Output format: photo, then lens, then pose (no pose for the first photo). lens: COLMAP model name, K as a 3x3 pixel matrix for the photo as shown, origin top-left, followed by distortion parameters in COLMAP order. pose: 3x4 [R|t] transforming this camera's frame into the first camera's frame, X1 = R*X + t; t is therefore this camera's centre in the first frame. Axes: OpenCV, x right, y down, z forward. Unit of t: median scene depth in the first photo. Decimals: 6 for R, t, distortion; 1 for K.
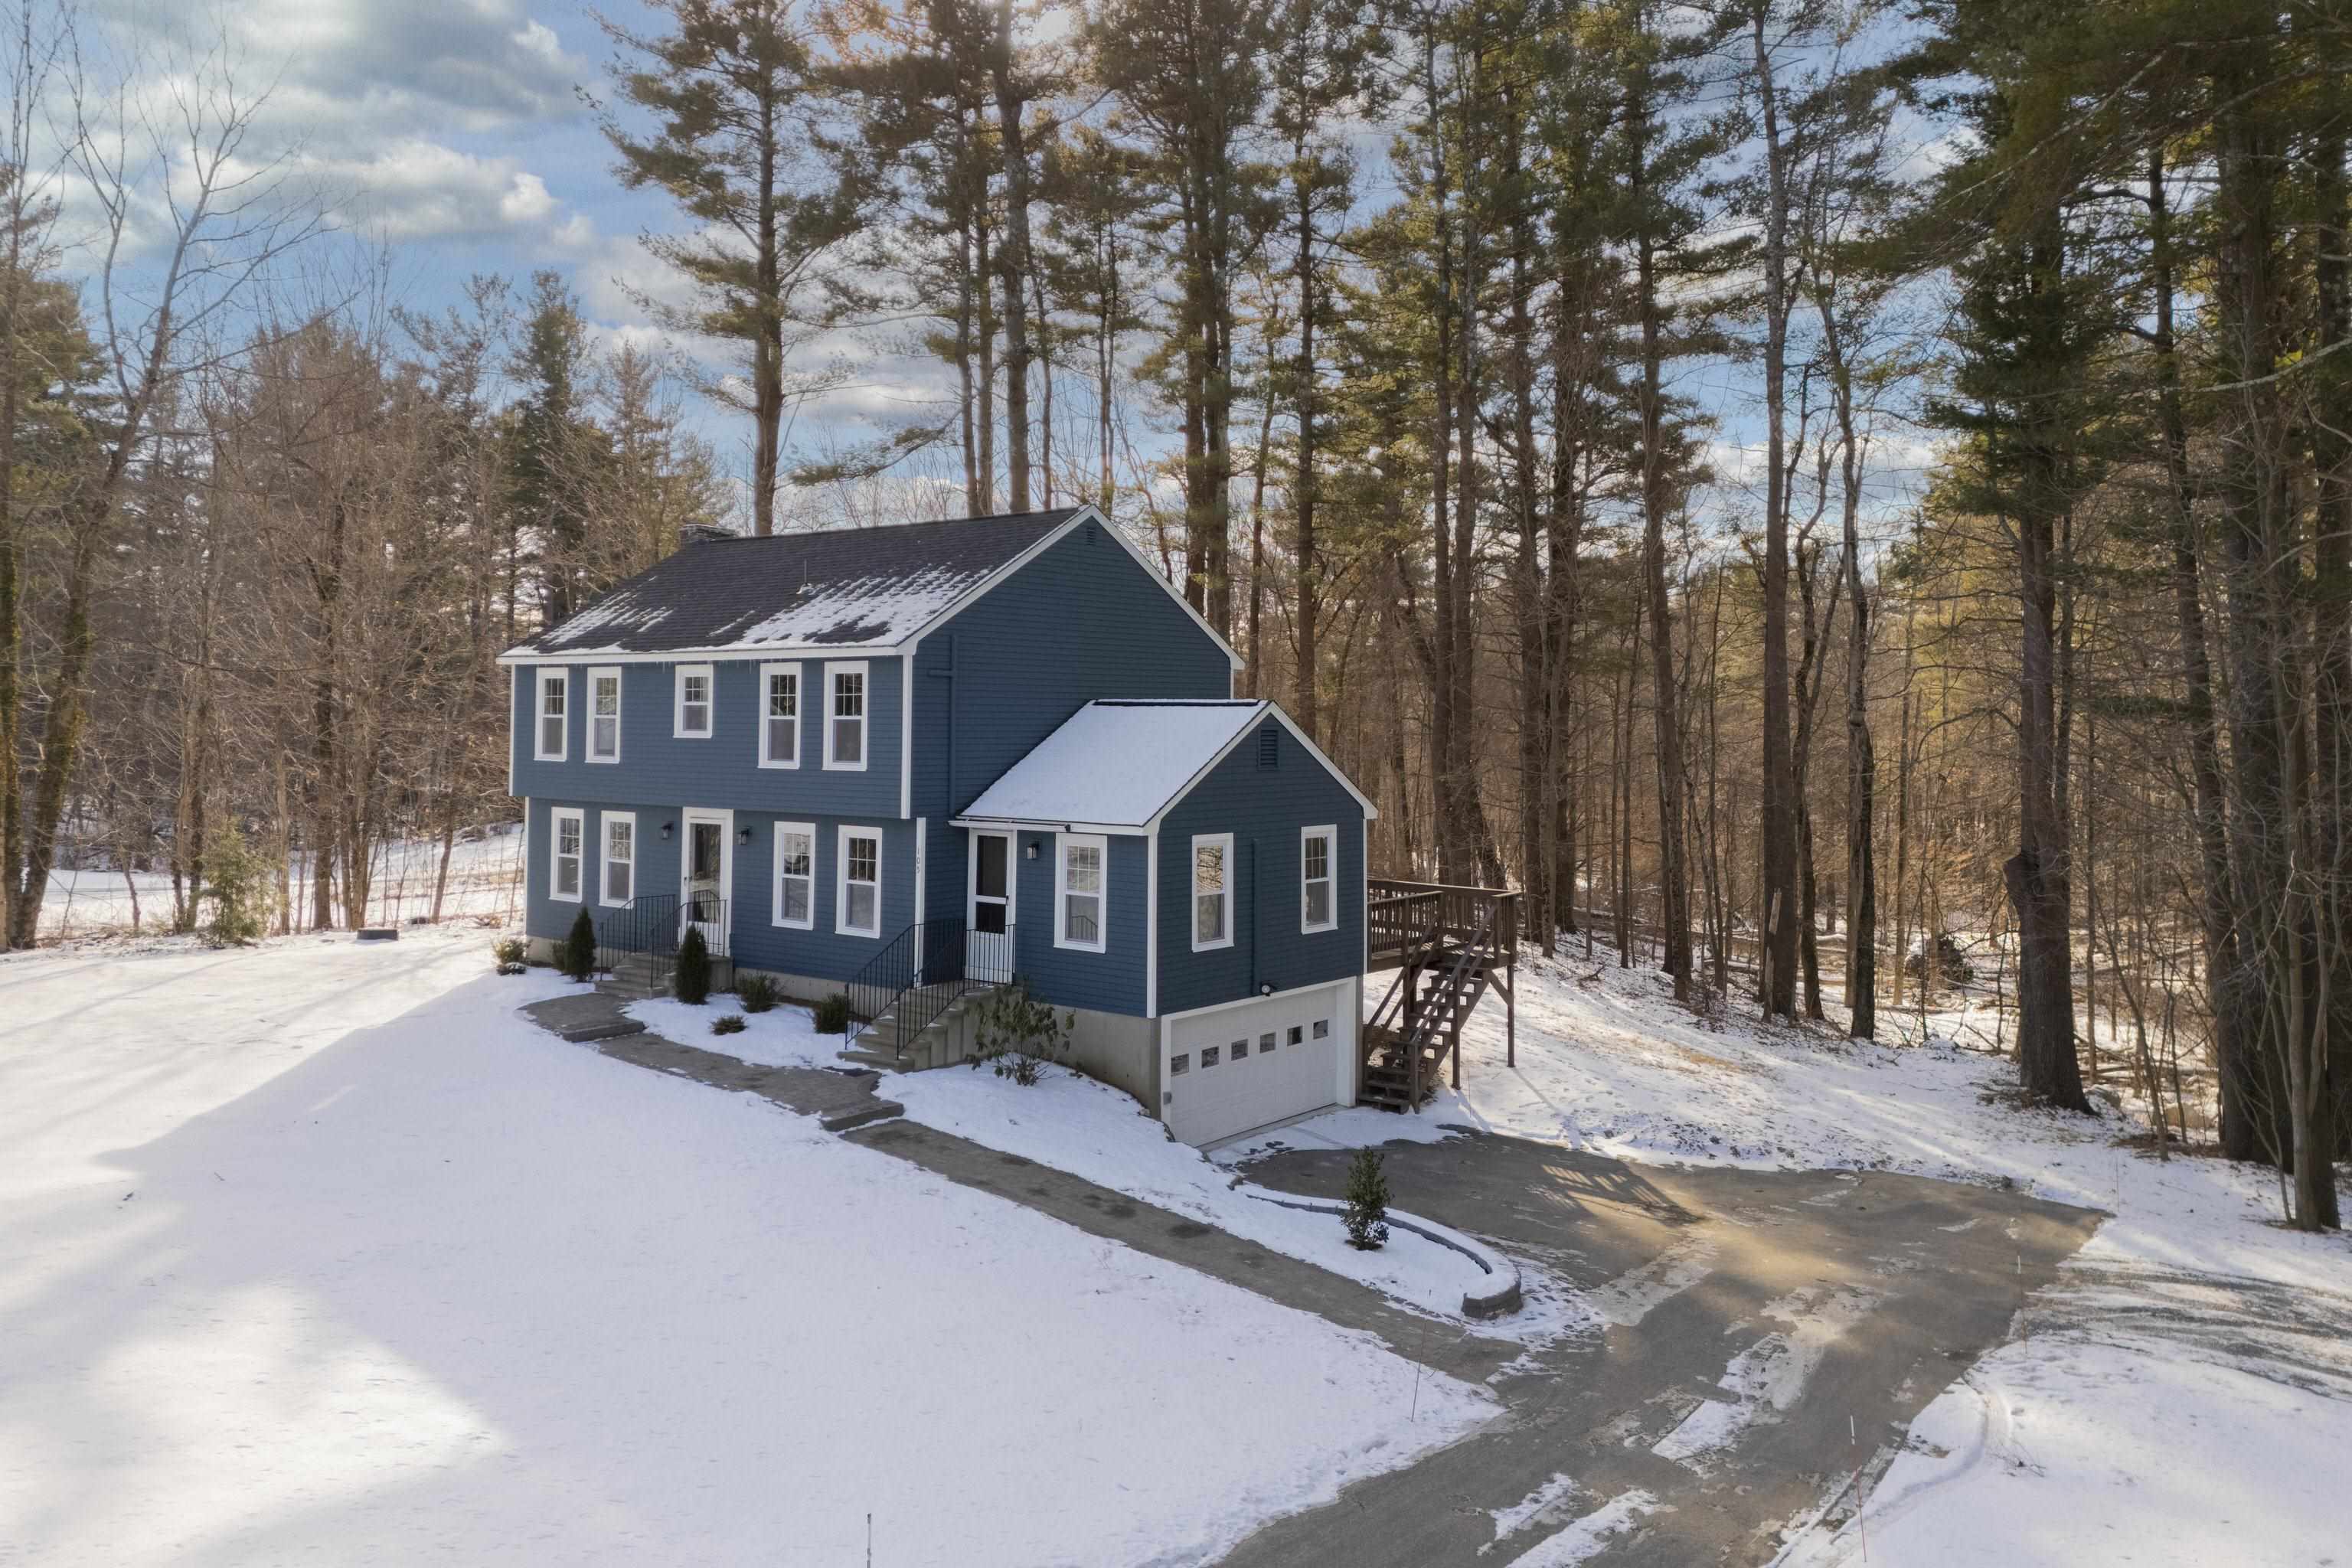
lens RADIAL K [[1701.5, 0, 1174.6], [0, 1701.5, 707.5], [0, 0, 1]] dist [0.086655, -0.080113]
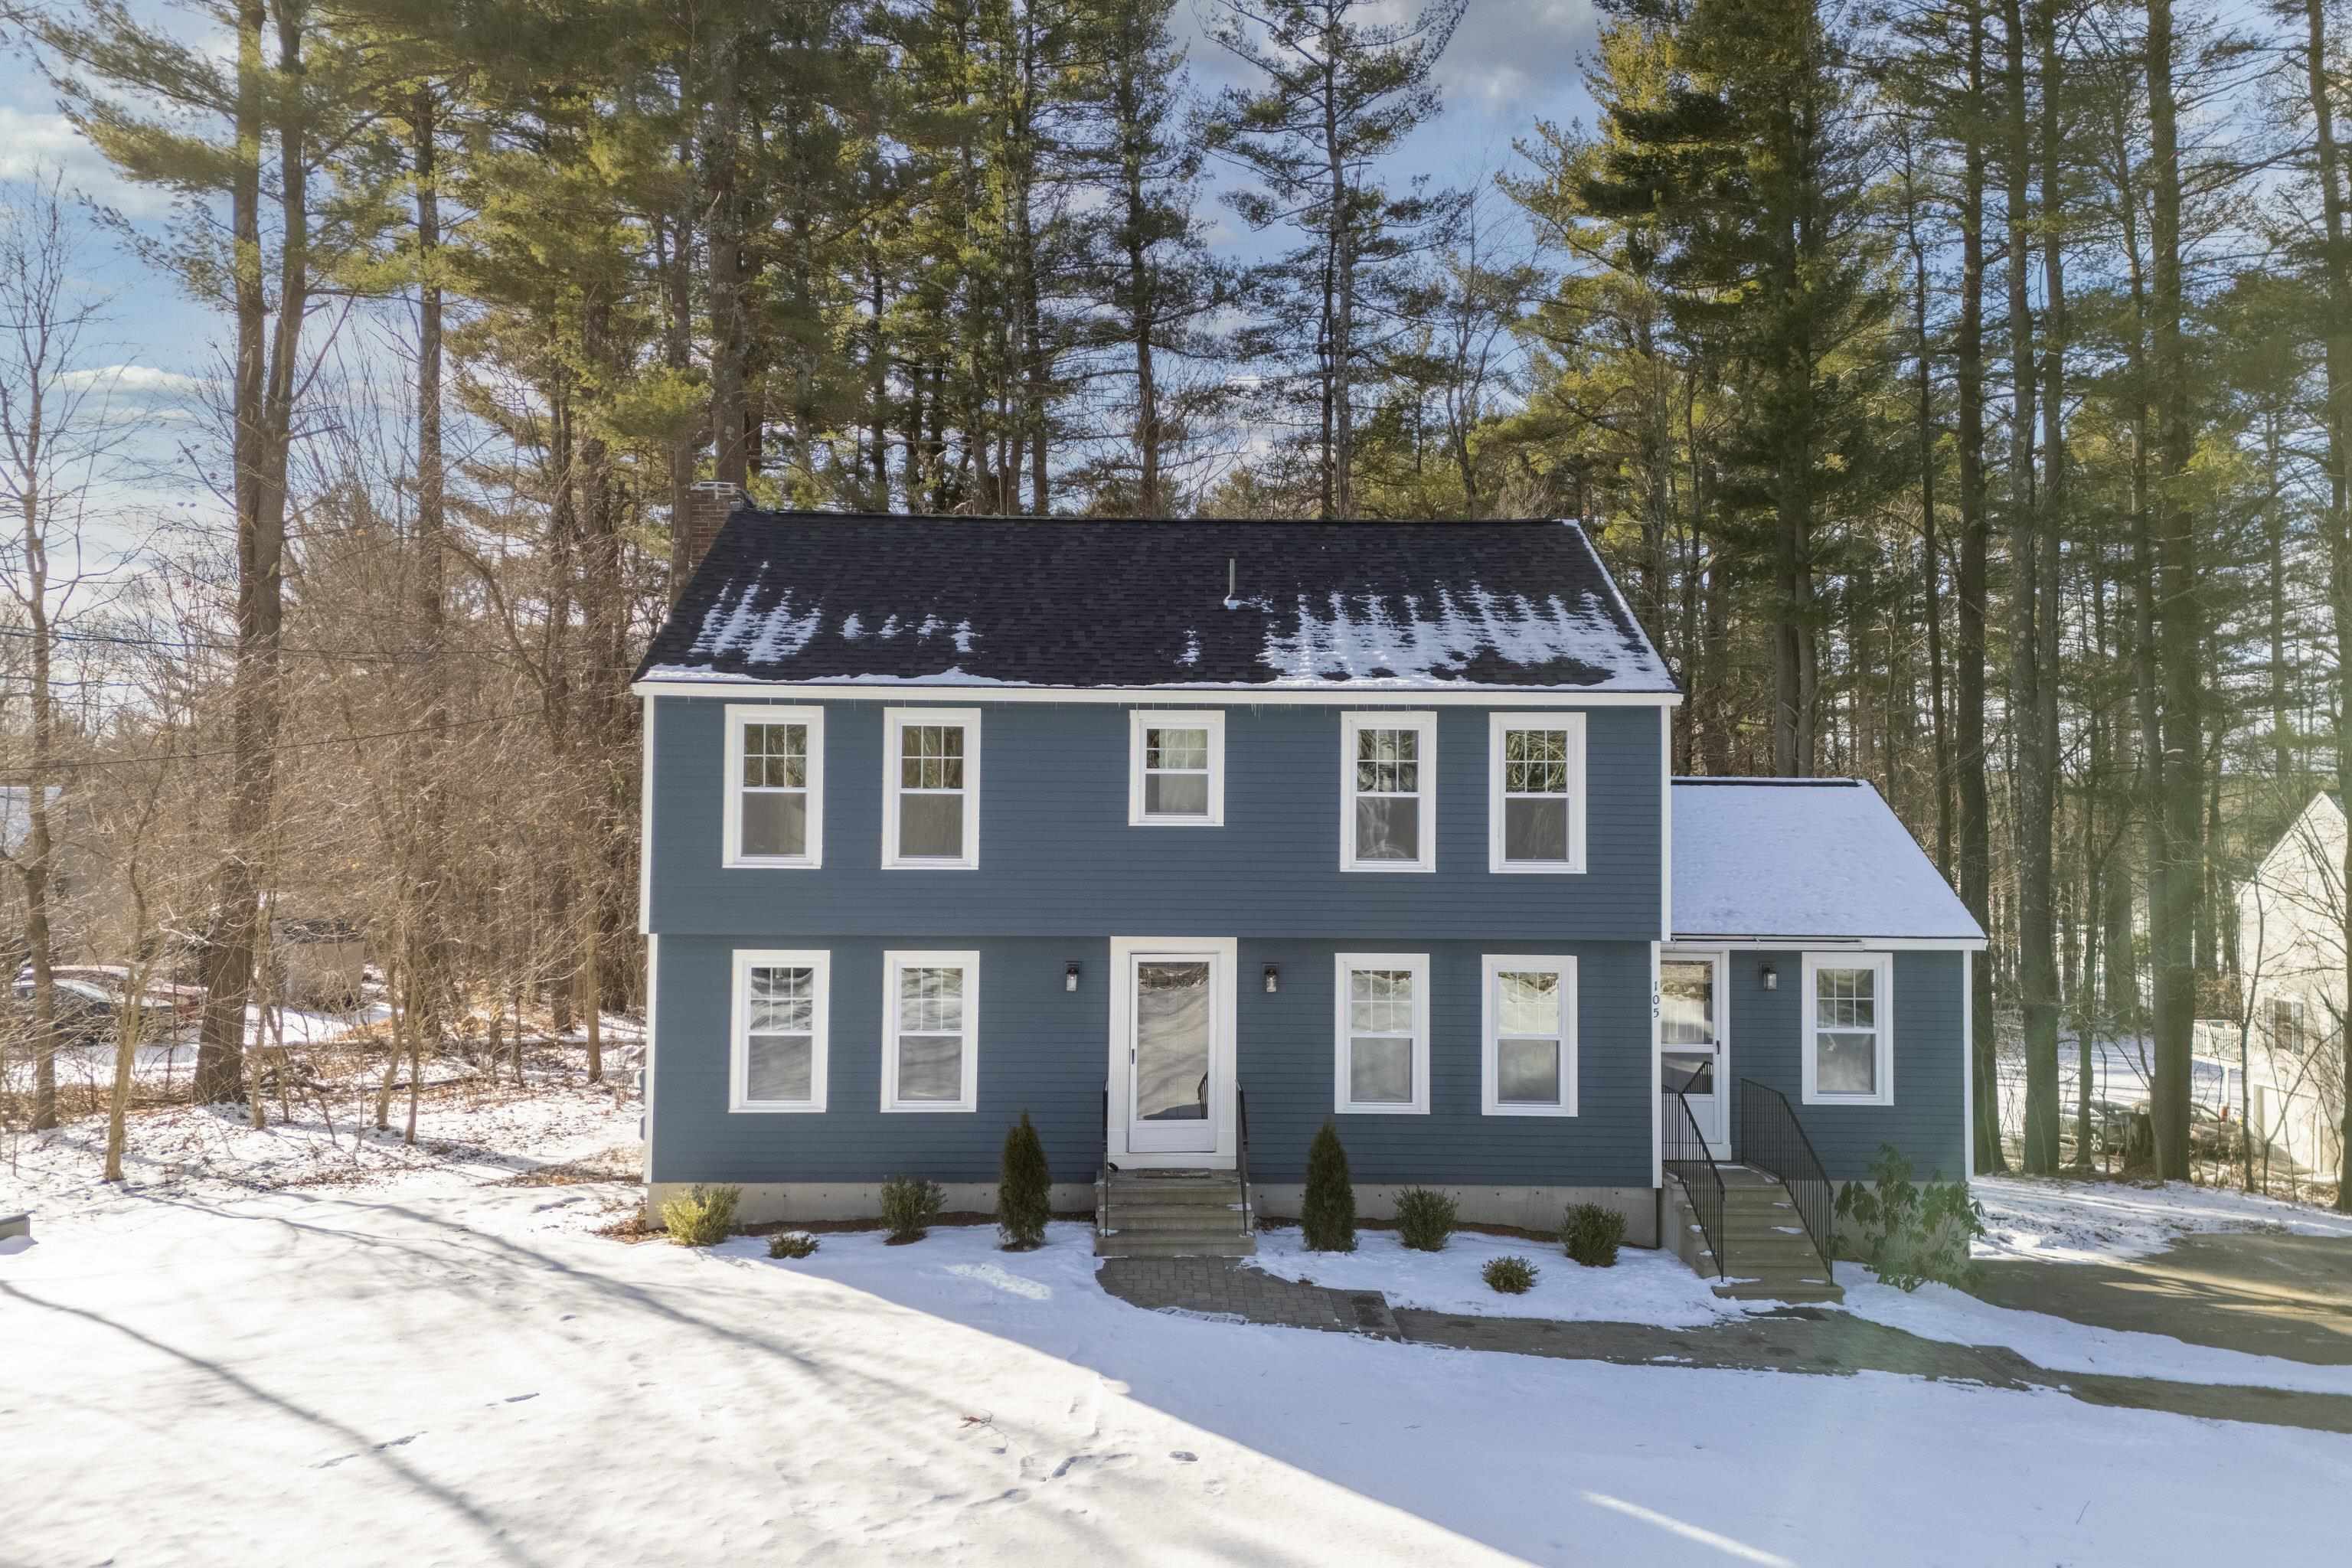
lens RADIAL K [[1790.2, 0, 1120.5], [0, 1790.2, 795.6], [0, 0, 1]] dist [0.088326, -0.121672]
pose [[0.779732, 0.000645, 0.626113, -0.733387], [-0.008558, 0.999917, 0.009627, 0.000371], [-0.626055, -0.012864, 0.779673, 0.522274]]
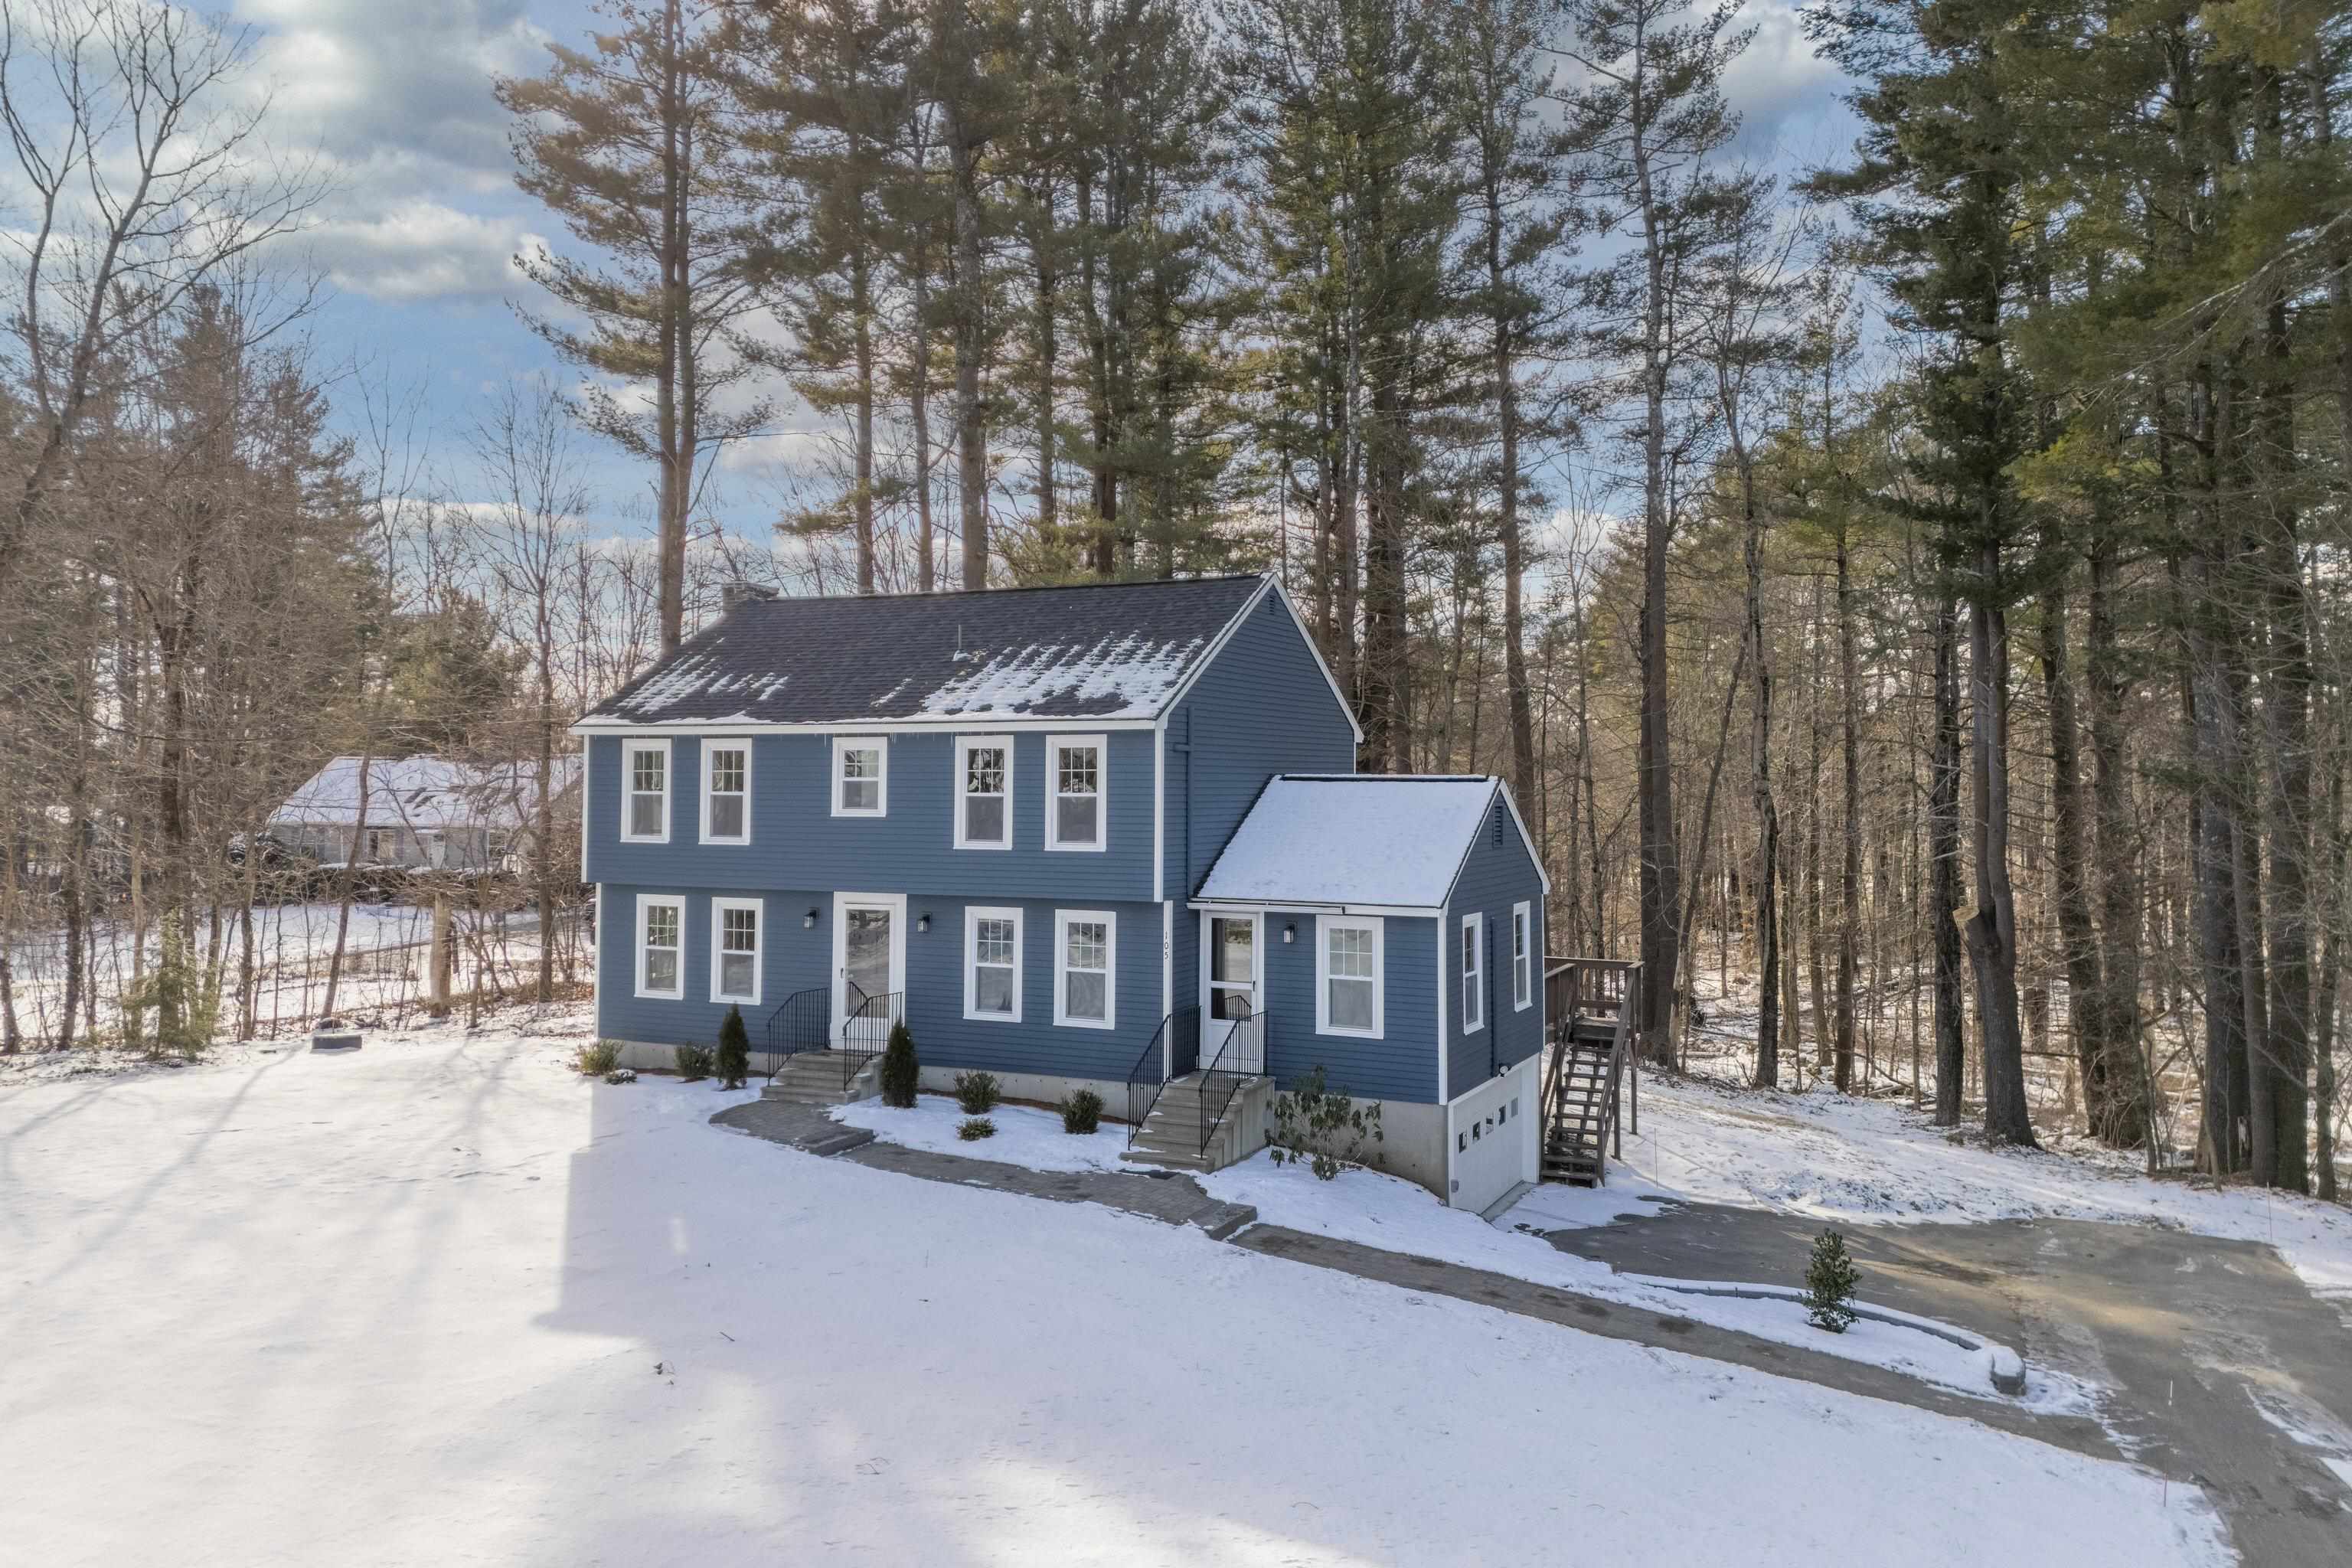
lens RADIAL K [[1696.9, 0, 1176.0], [0, 1696.9, 784.0], [0, 0, 1]] dist [0.089782, -0.080368]
pose [[0.974723, -0.002054, 0.223406, -0.331336], [0.000567, 0.999977, 0.006721, -0.006076], [-0.223415, -0.006424, 0.974702, 0.076907]]
